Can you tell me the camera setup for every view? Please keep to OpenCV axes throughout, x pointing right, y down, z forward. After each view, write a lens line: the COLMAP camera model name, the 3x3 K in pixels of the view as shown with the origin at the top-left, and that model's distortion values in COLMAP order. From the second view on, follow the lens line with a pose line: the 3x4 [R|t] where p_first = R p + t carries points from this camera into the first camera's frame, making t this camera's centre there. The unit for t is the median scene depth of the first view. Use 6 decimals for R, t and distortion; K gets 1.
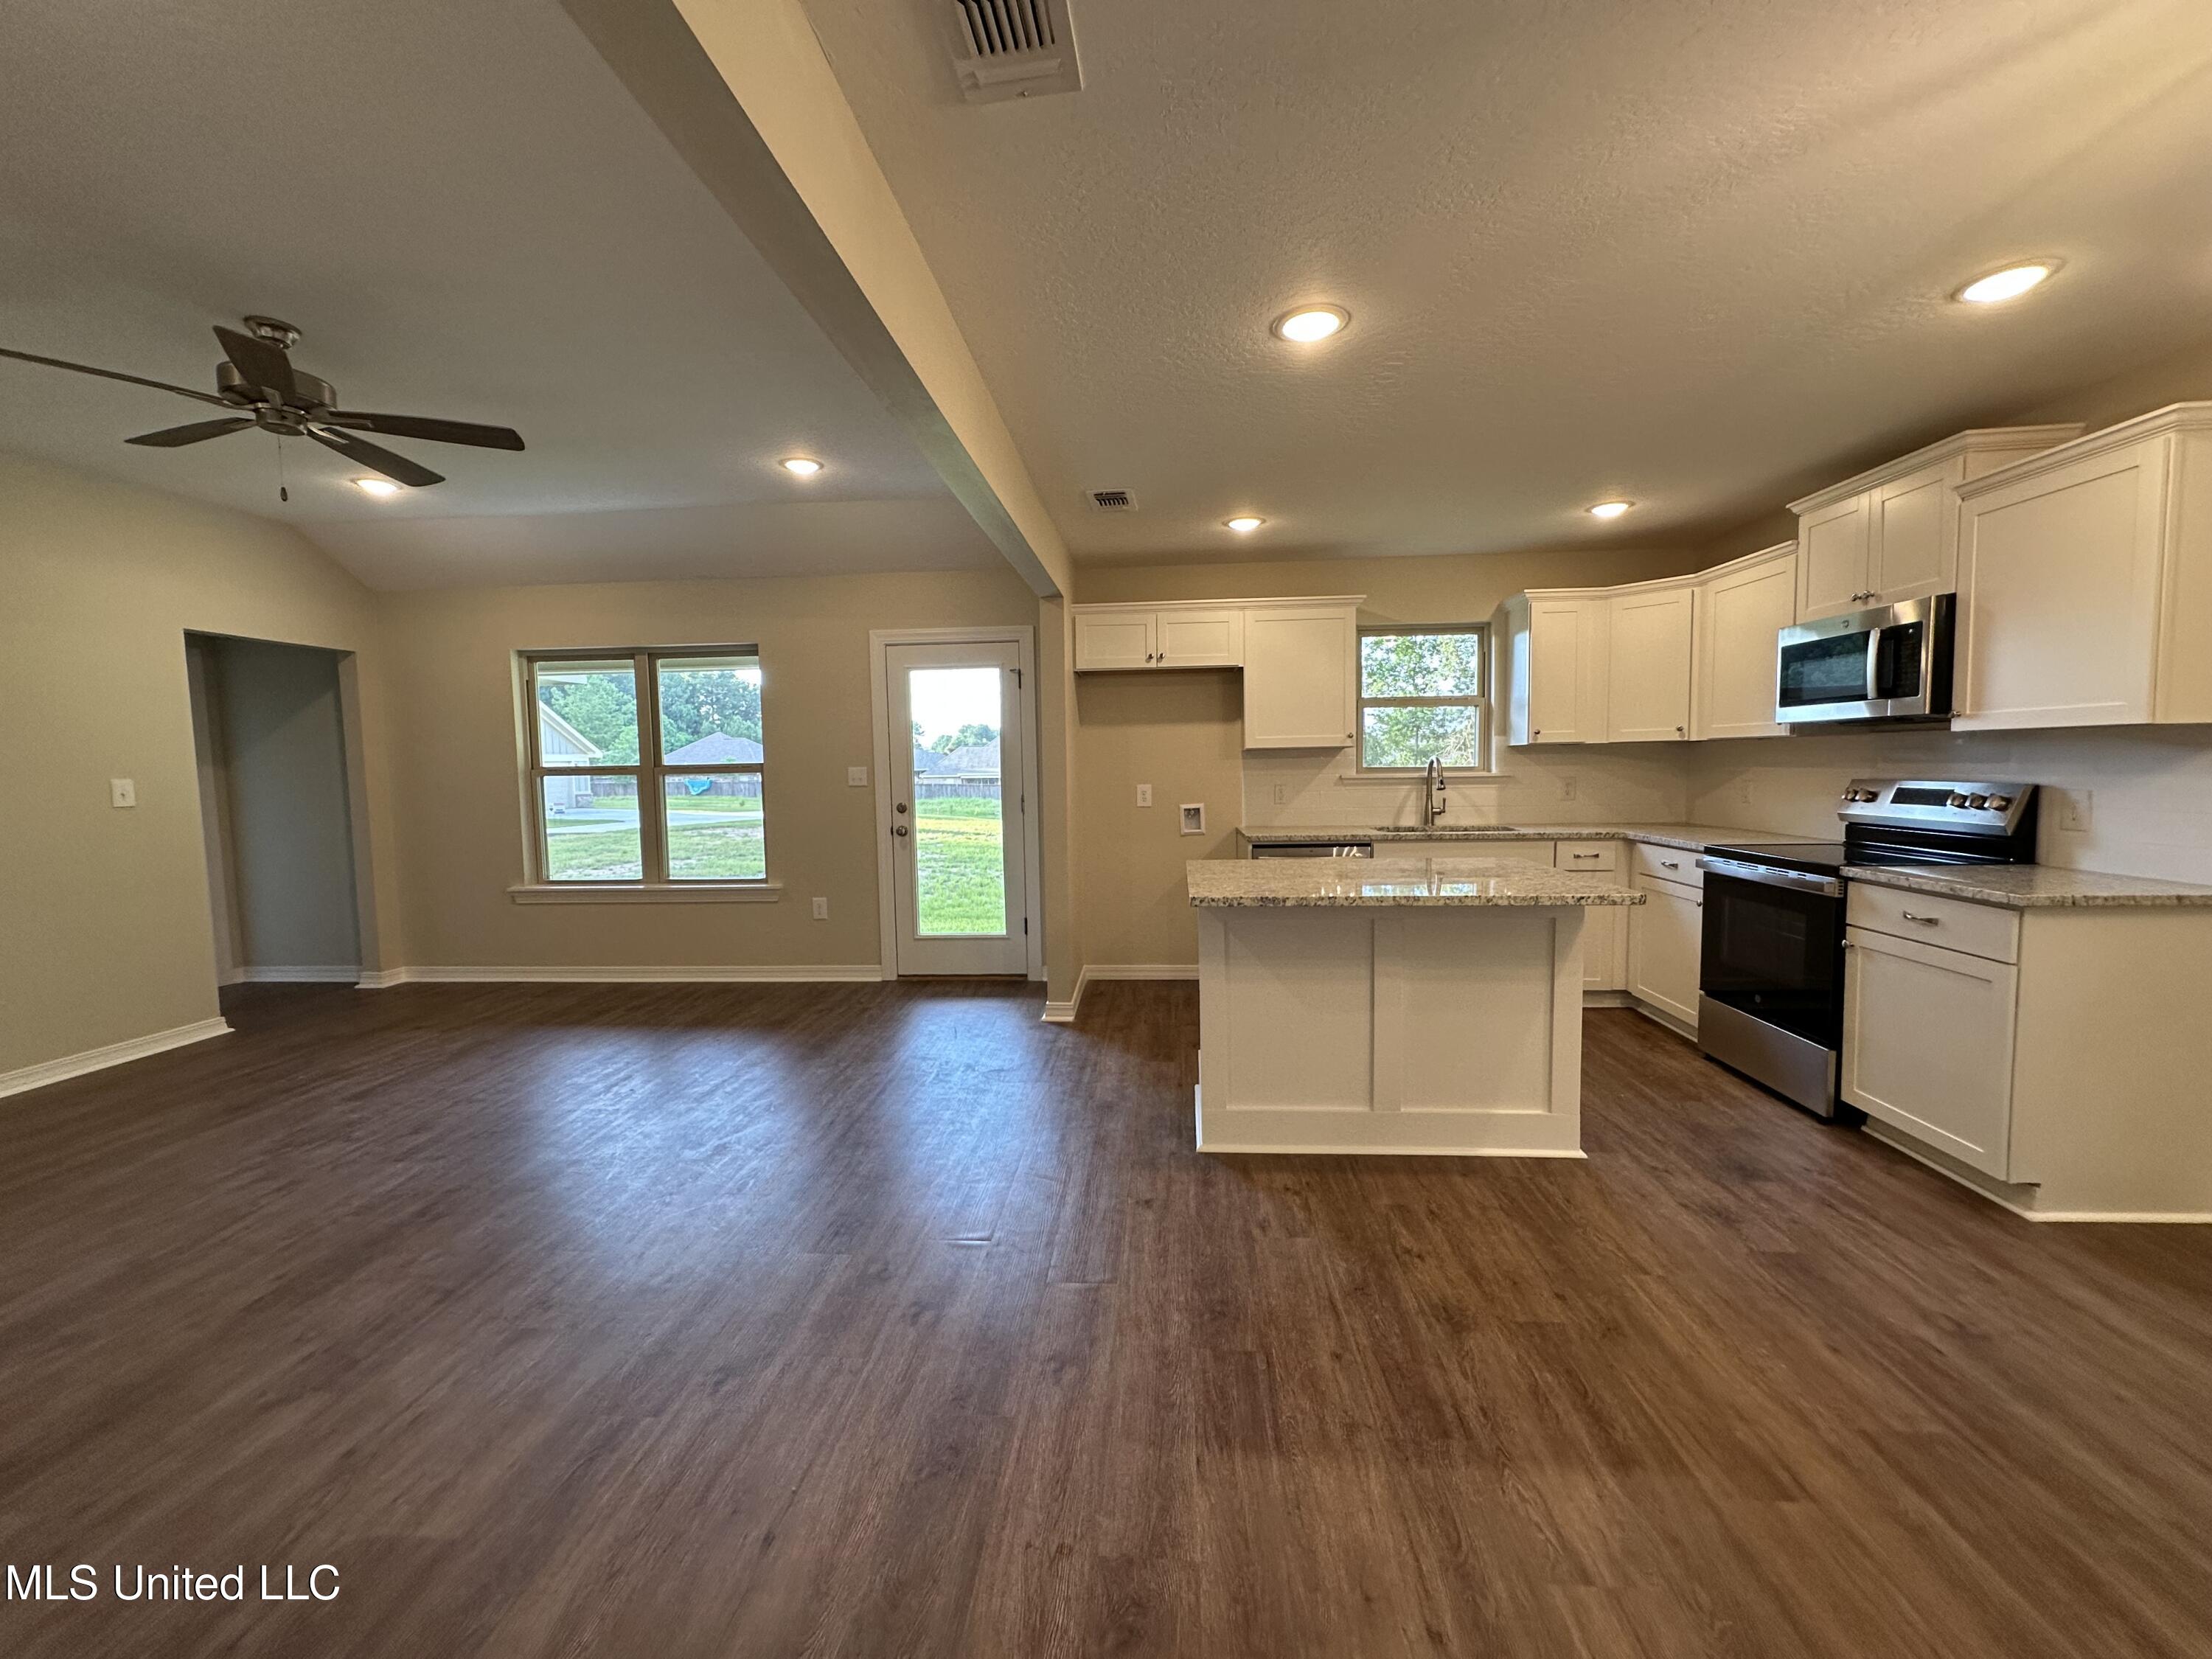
lens RADIAL K [[879.4, 0, 1111.9], [0, 879.4, 826.3], [0, 0, 1]] dist [-0.000123, 0.000226]
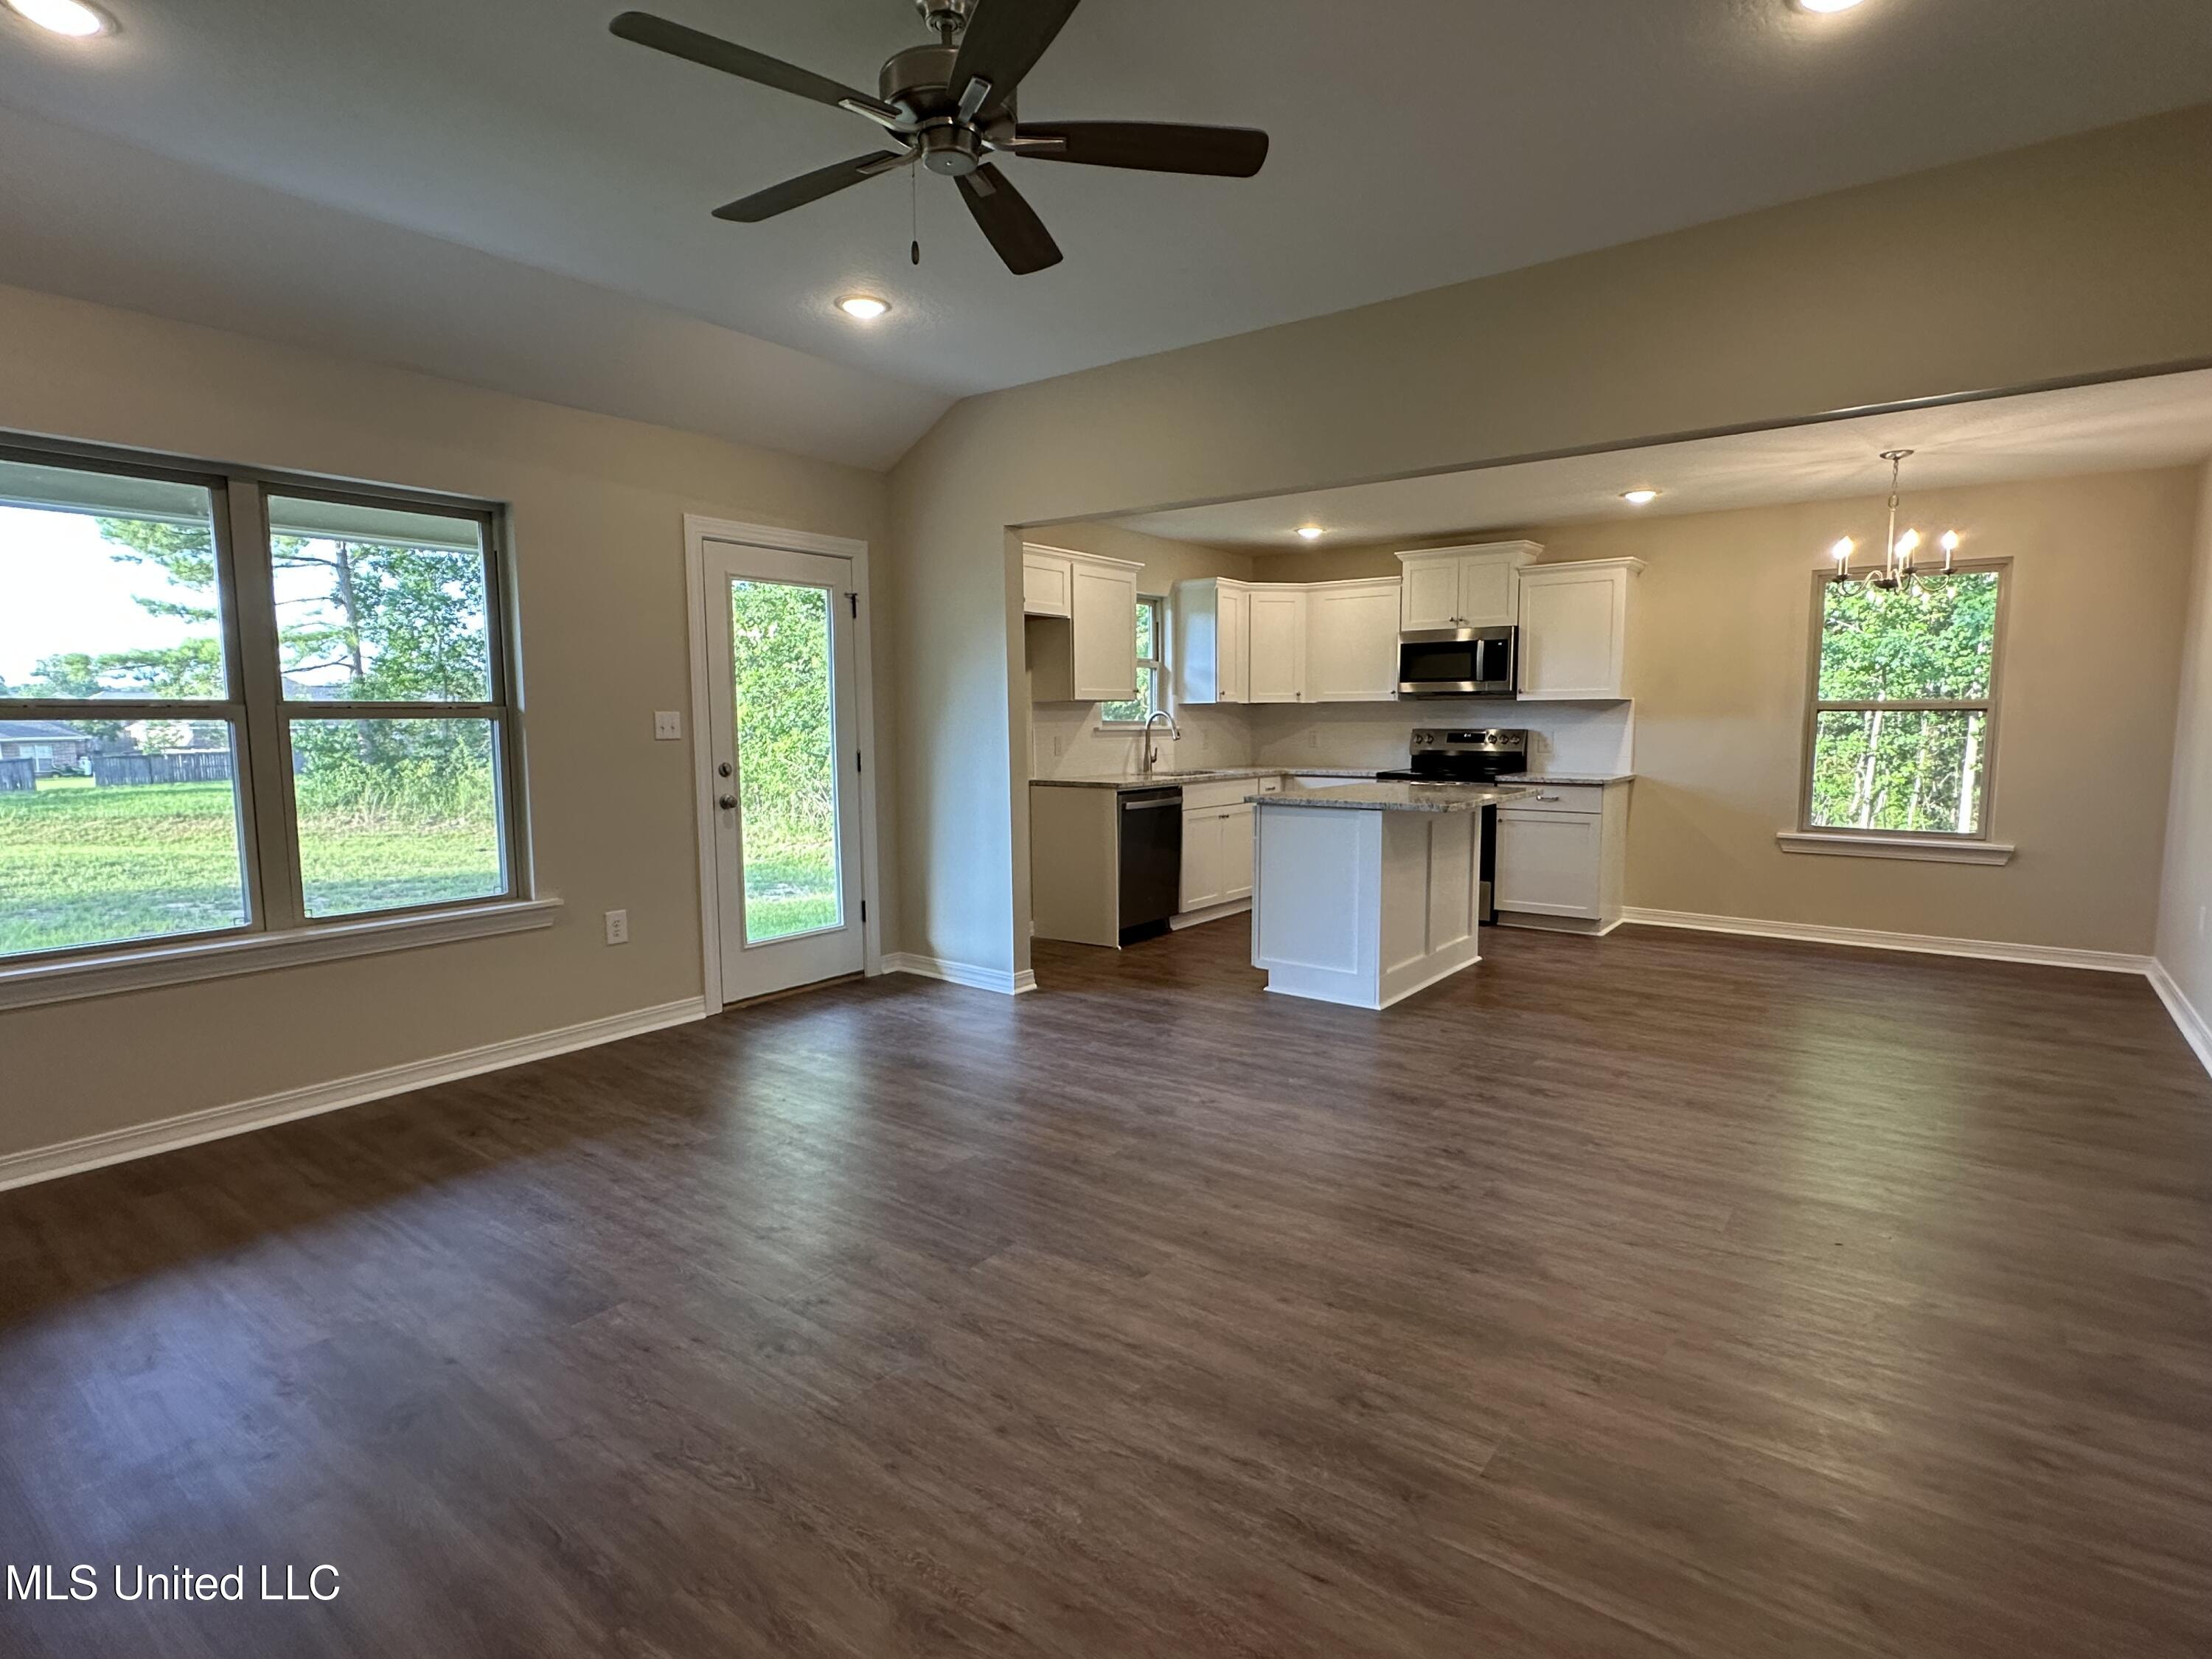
lens RADIAL K [[1125.7, 0, 1104.7], [0, 1125.7, 832.3], [0, 0, 1]] dist [-0.001618, 0.001829]
pose [[0.542750, -0.070618, 0.836920, -0.863744], [0.056288, 0.997277, 0.047646, 0.003775], [-0.838006, 0.021249, 0.545247, 0.249443]]
